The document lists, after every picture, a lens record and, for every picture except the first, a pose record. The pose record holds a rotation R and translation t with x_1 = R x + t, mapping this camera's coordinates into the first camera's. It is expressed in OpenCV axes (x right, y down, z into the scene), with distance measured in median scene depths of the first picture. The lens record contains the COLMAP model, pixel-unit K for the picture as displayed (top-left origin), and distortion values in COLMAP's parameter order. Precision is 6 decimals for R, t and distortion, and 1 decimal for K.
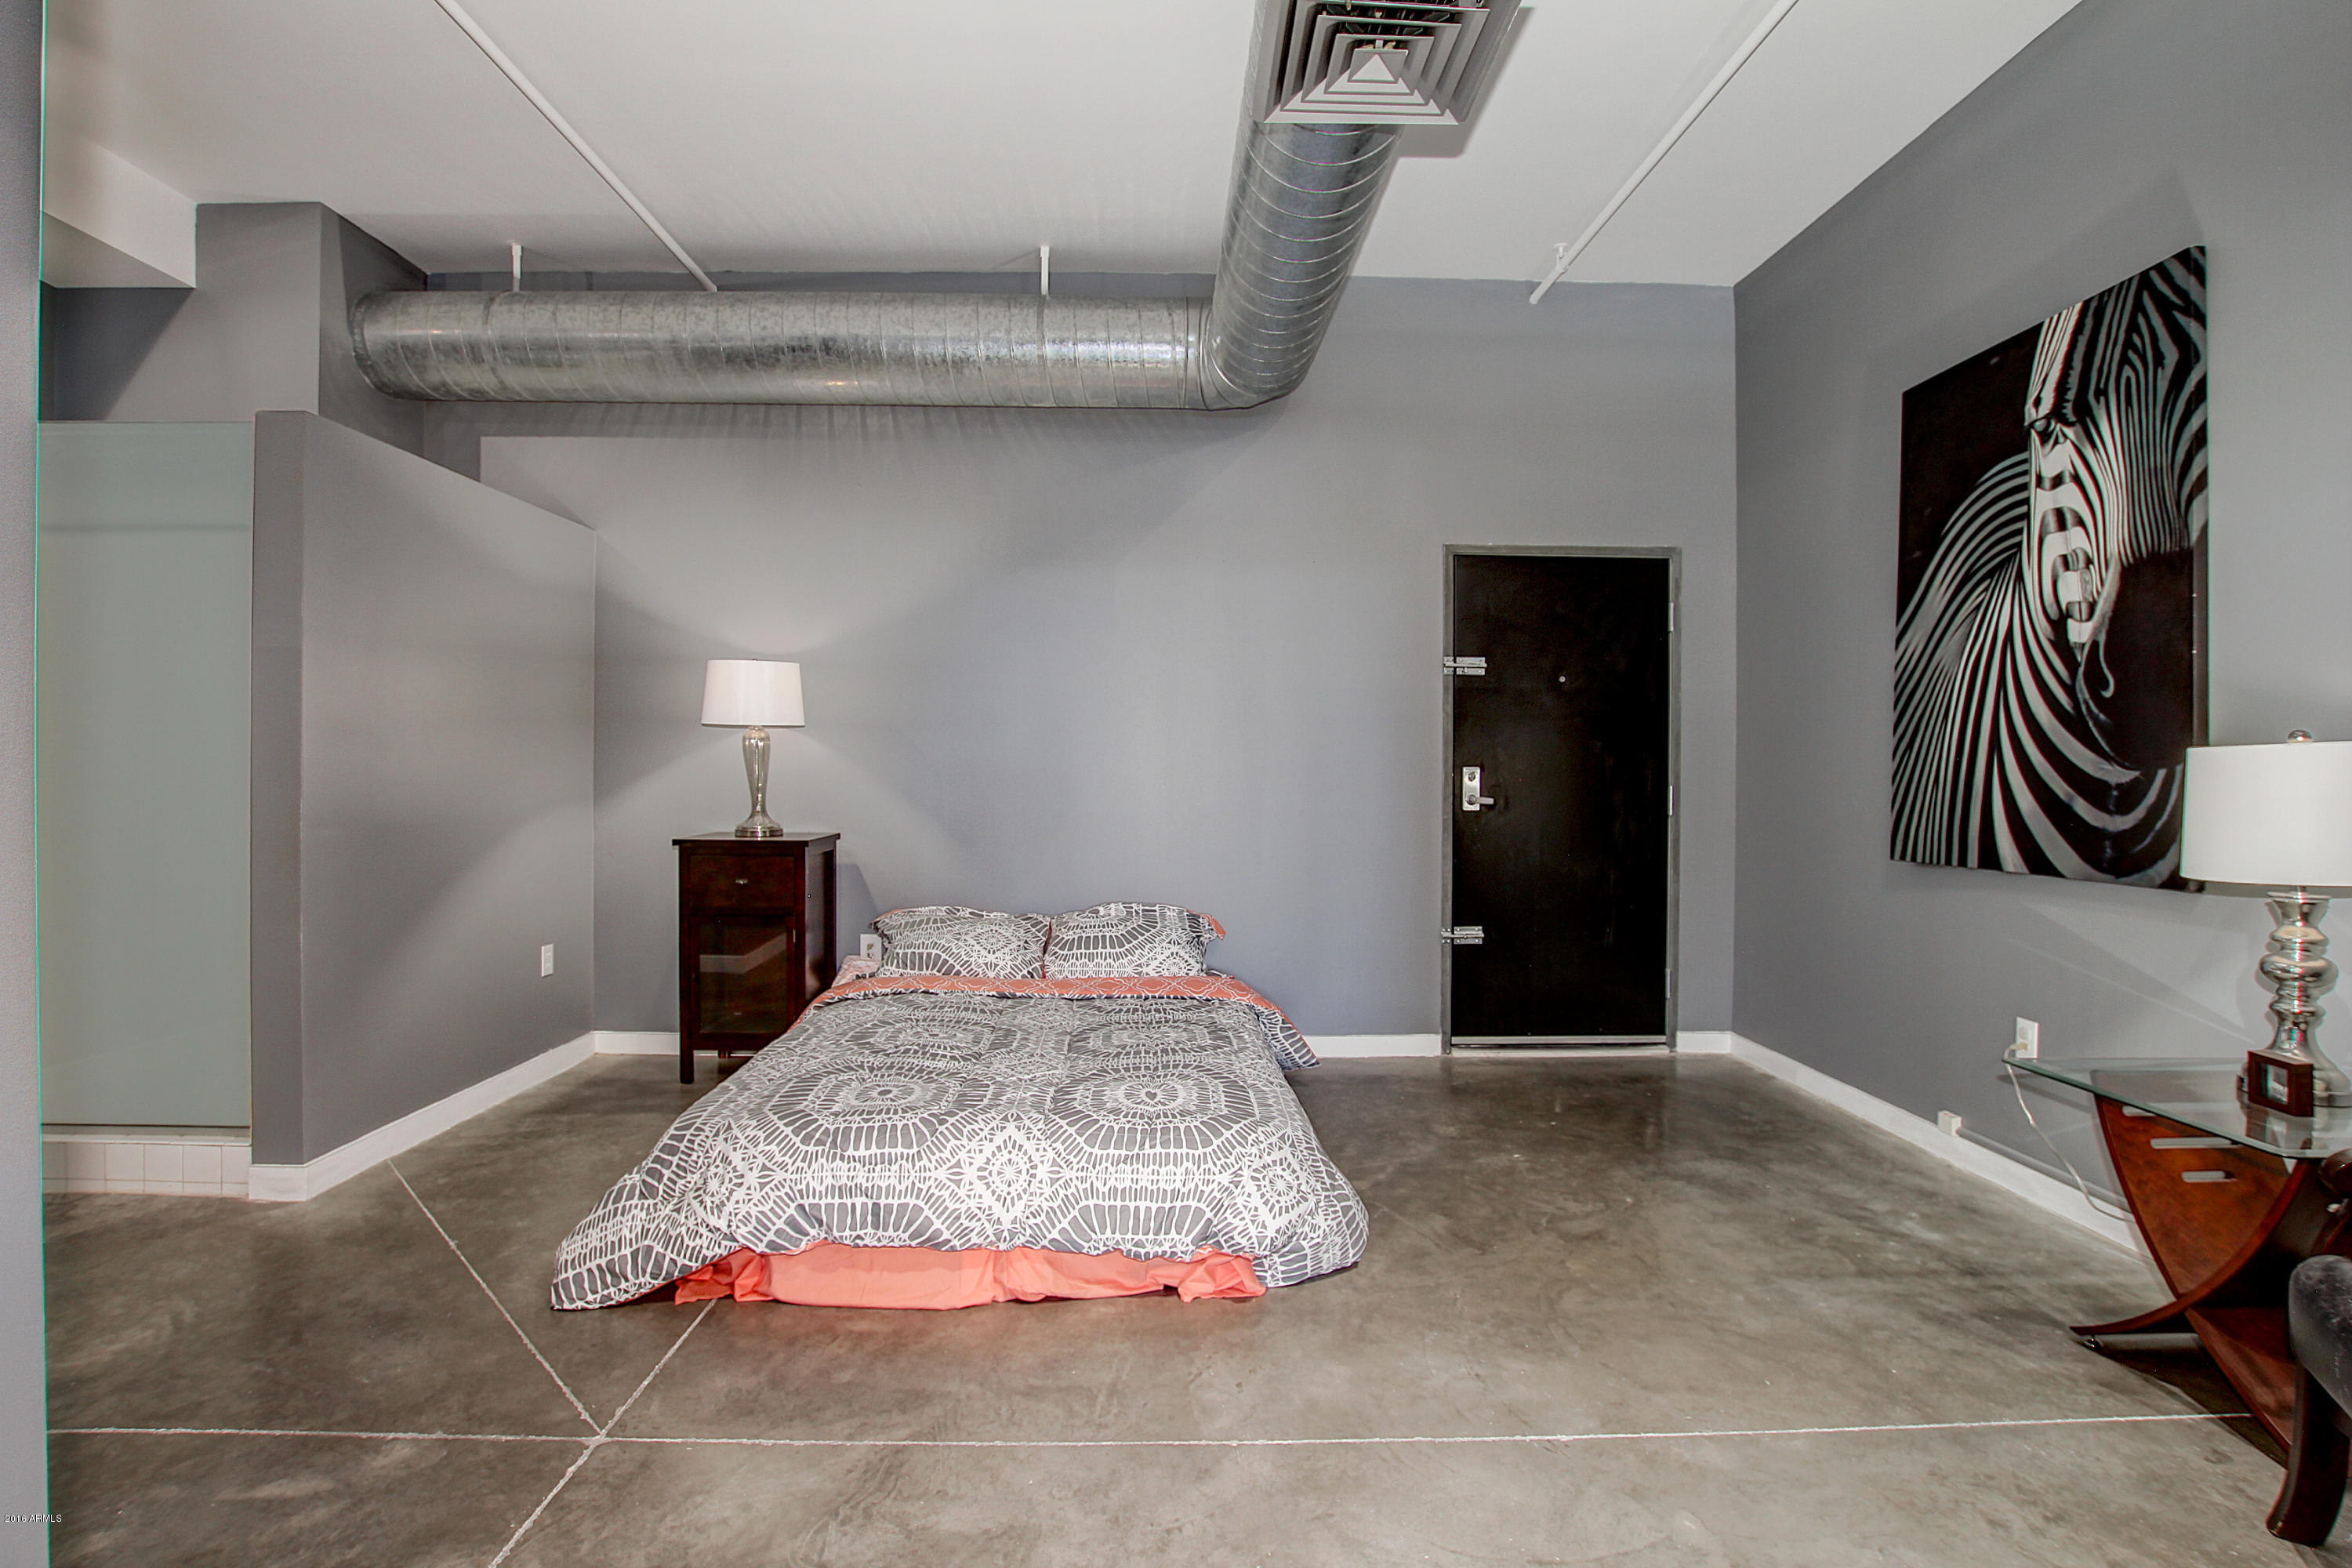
lens RADIAL K [[1091.0, 0, 1172.2], [0, 1091.0, 785.4], [0, 0, 1]] dist [-0.026579, -0.000209]
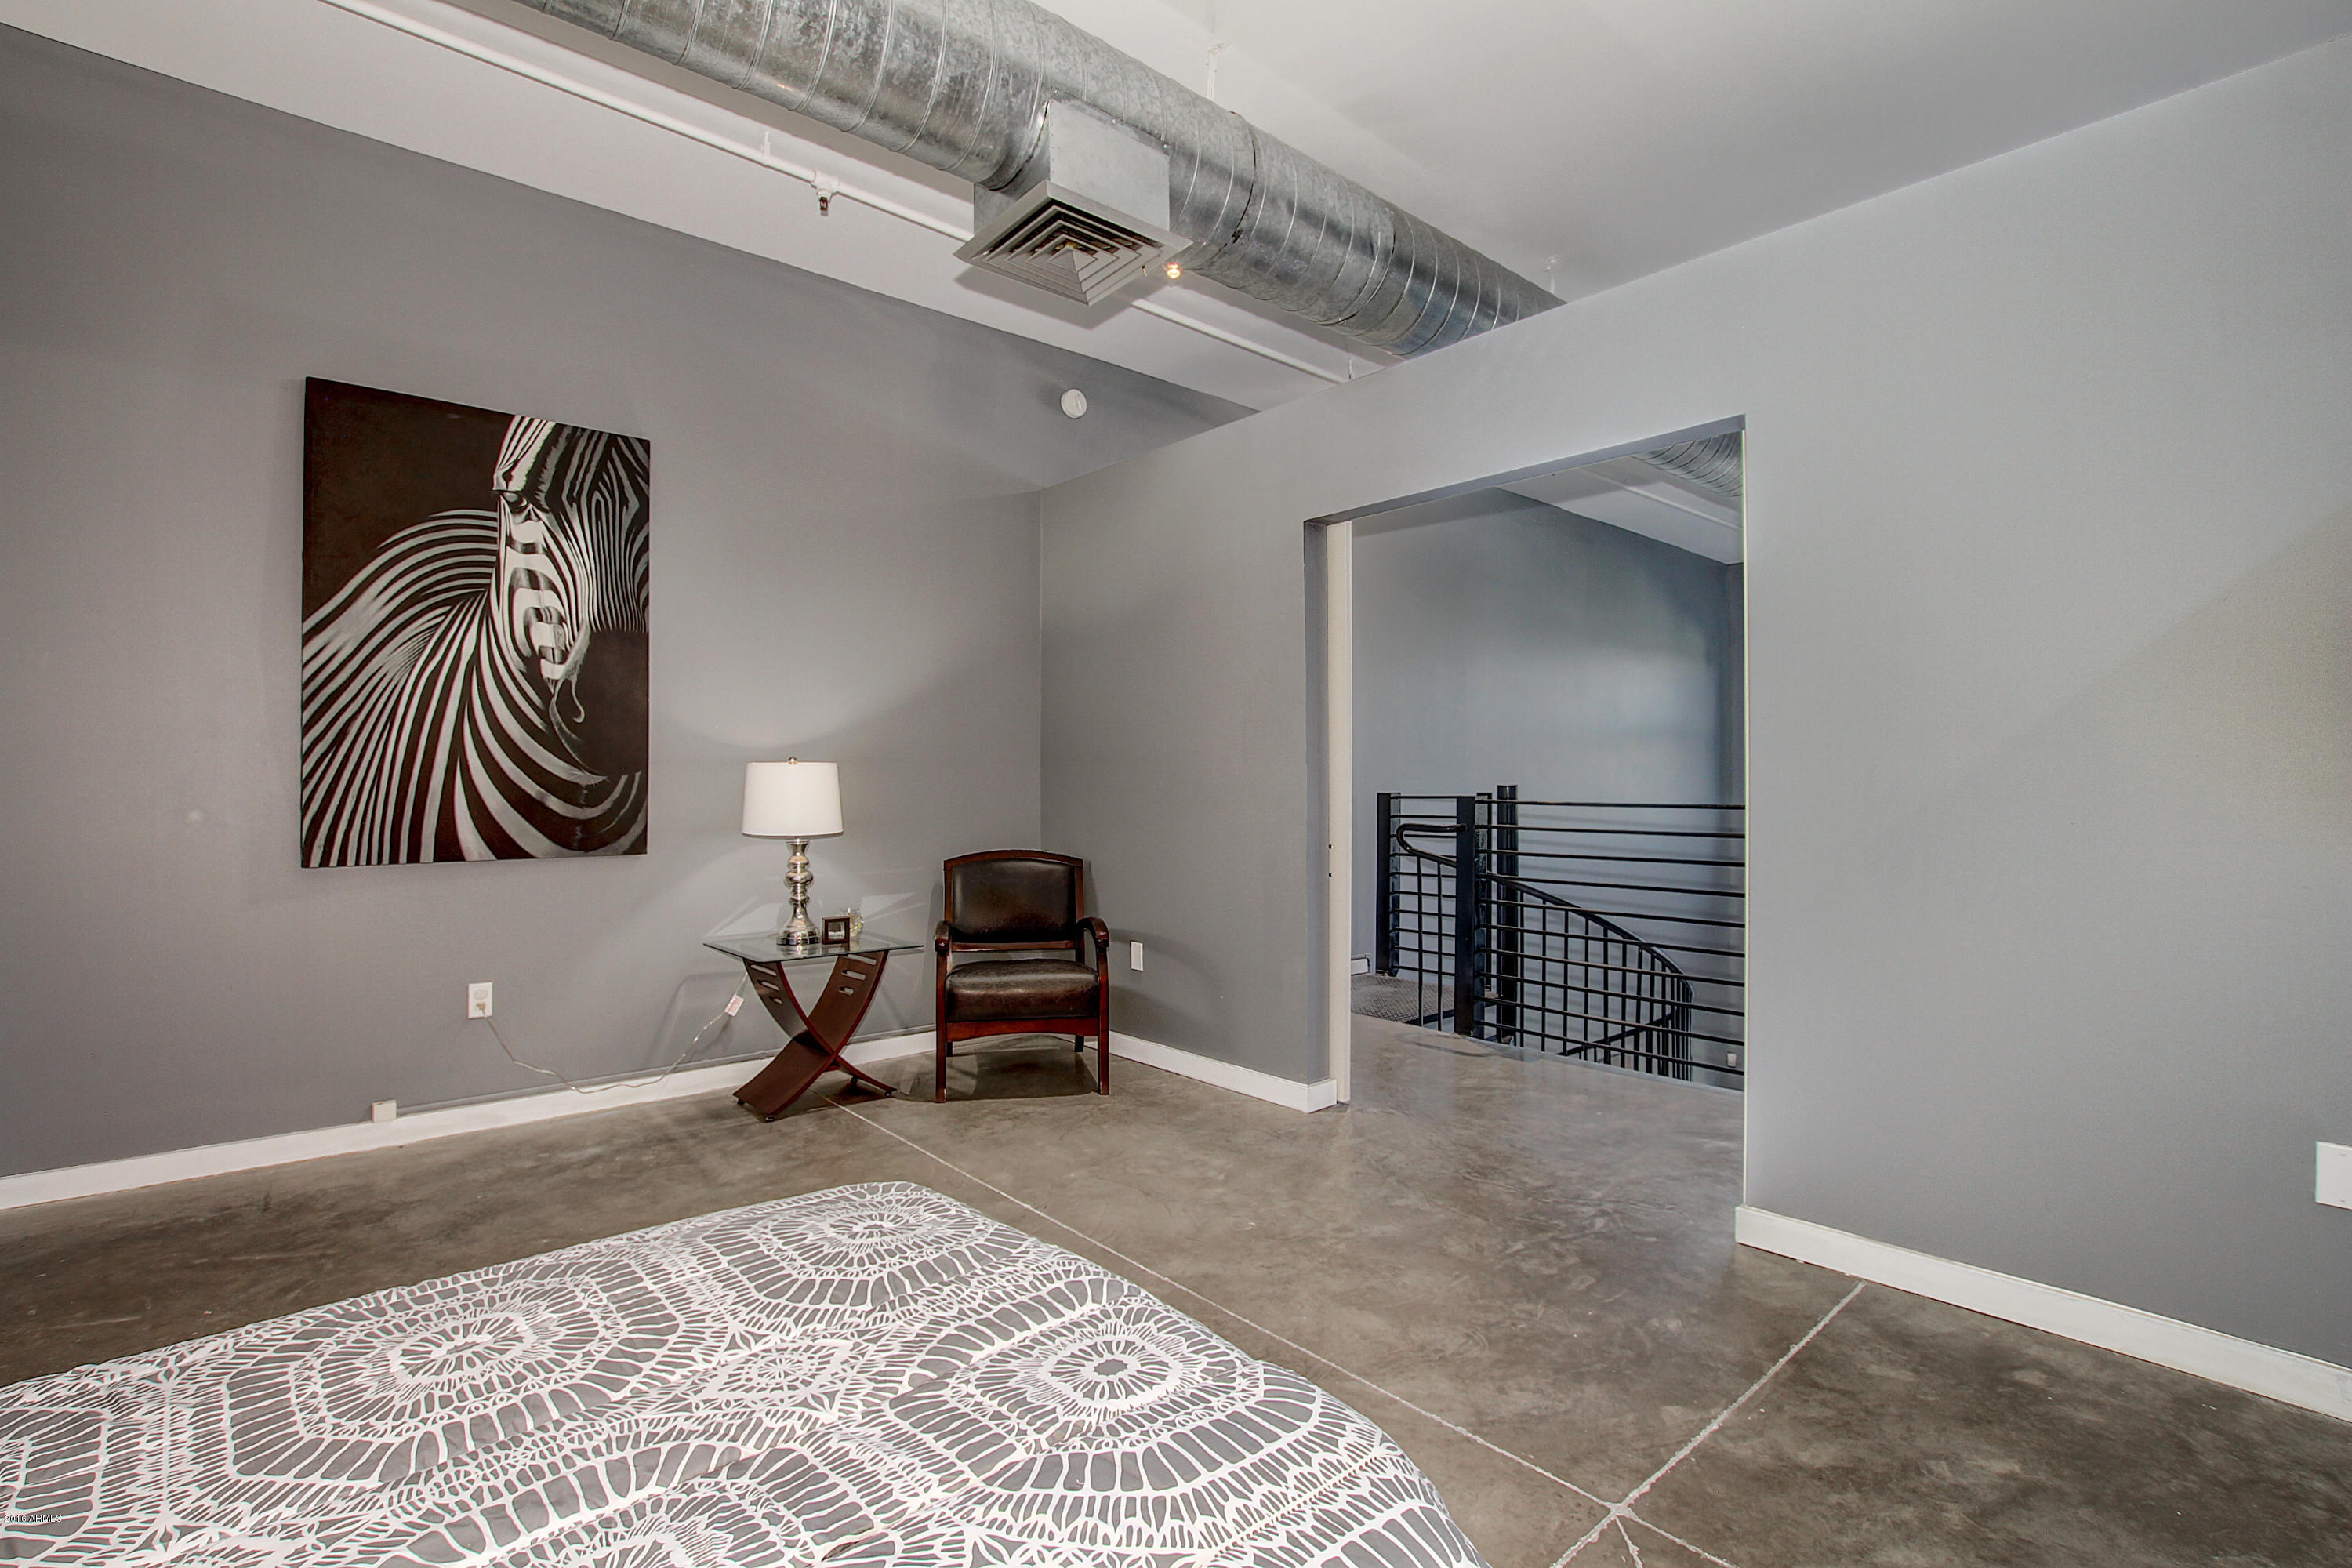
lens RADIAL K [[1091.0, 0, 1172.2], [0, 1091.0, 785.4], [0, 0, 1]] dist [-0.026579, -0.000209]
pose [[-0.641692, -0.005874, 0.766940, -0.666203], [0.004275, 0.999928, 0.011236, -0.013051], [-0.766951, 0.010489, -0.641620, 1.260746]]
